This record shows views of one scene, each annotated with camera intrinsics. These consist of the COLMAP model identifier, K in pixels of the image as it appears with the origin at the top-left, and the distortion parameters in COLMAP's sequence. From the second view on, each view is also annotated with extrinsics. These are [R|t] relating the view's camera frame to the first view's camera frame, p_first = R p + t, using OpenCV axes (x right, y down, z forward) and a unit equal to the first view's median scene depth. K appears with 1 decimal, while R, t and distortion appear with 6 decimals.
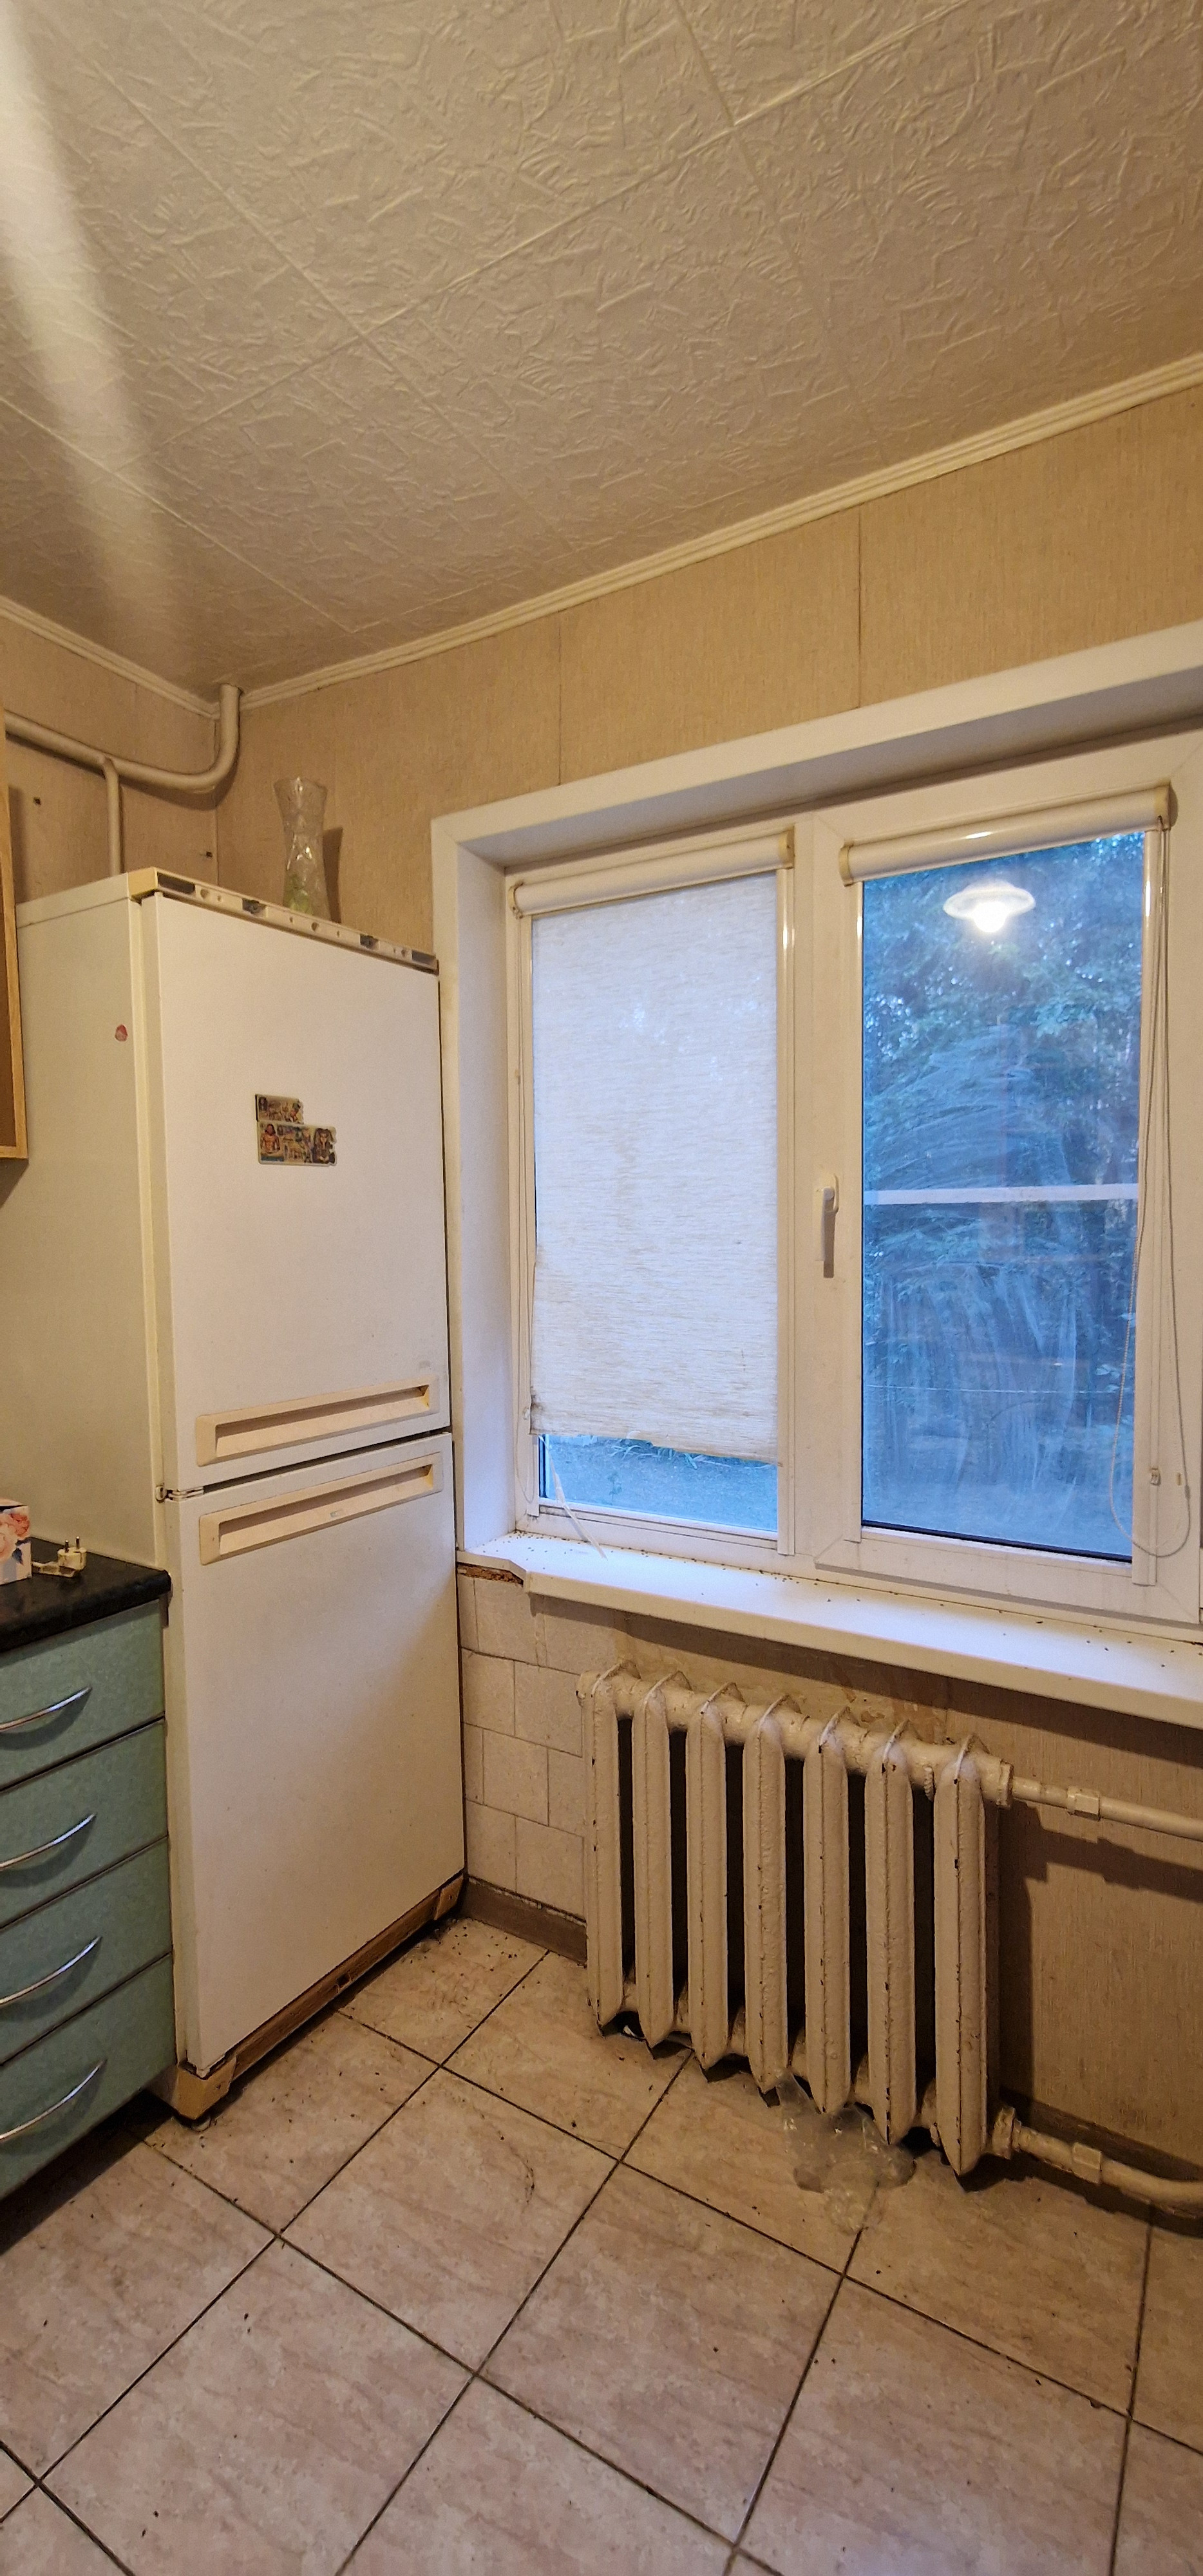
lens RADIAL K [[1062.7, 0, 604.3], [0, 1062.7, 1280.5], [0, 0, 1]] dist [0.002490, -0.001945]
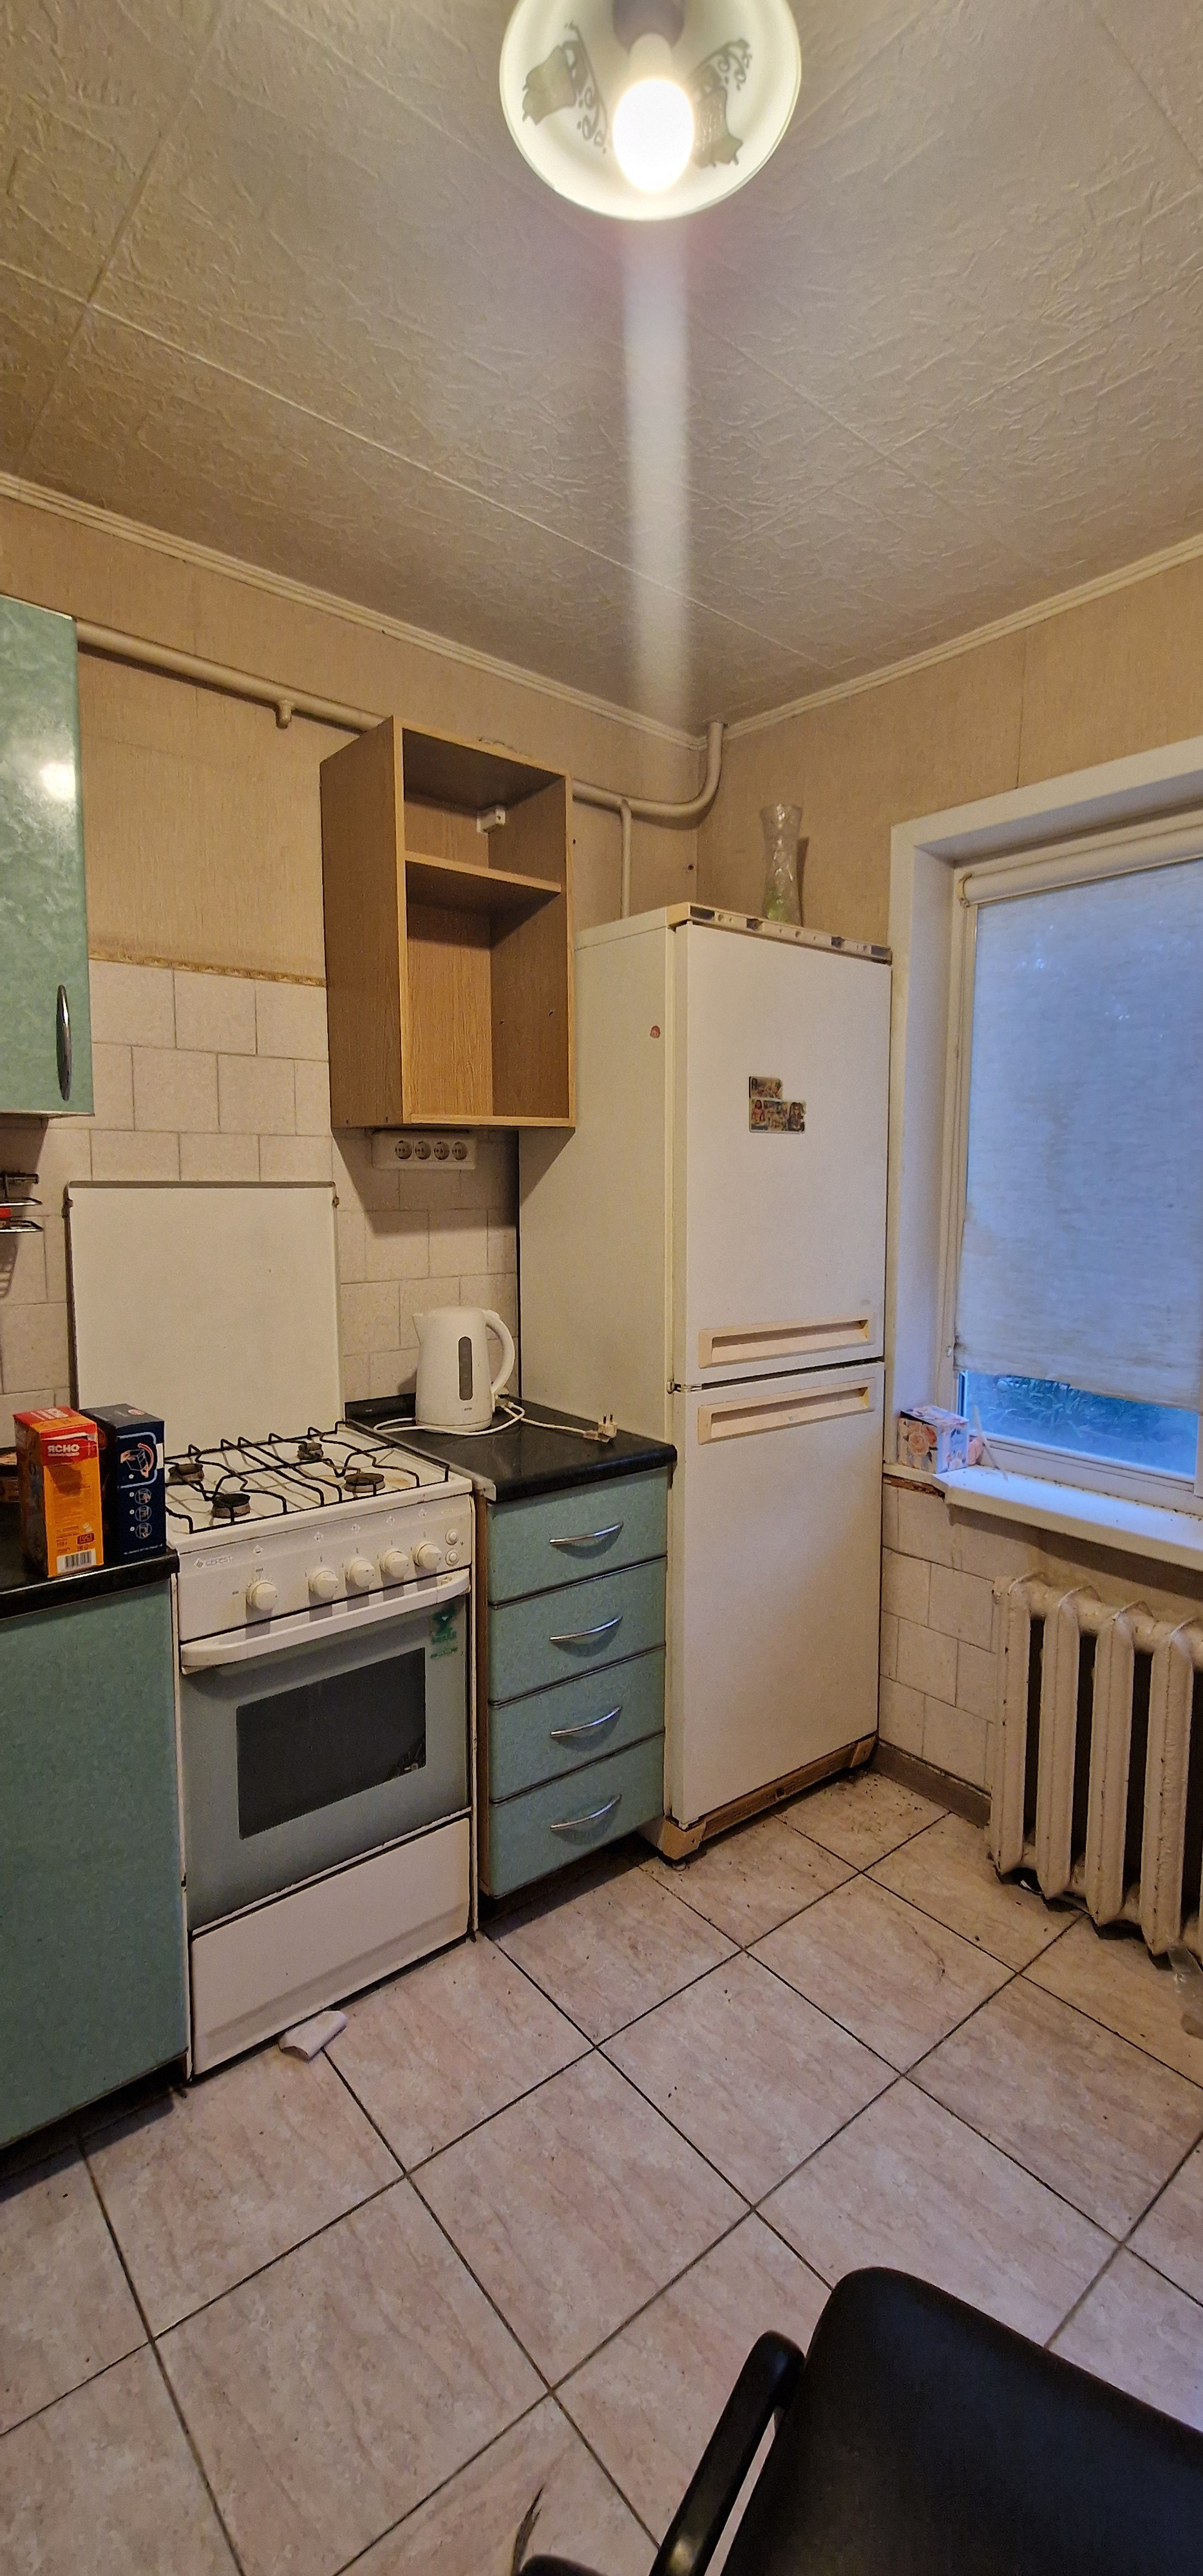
lens RADIAL K [[1062.7, 0, 608.2], [0, 1062.7, 1278.0], [0, 0, 1]] dist [0.002490, -0.001945]
pose [[0.944083, 0.049656, -0.325948, -0.065939], [-0.034997, 0.998101, 0.050688, 0.003142], [0.327846, -0.036446, 0.944028, -0.236734]]
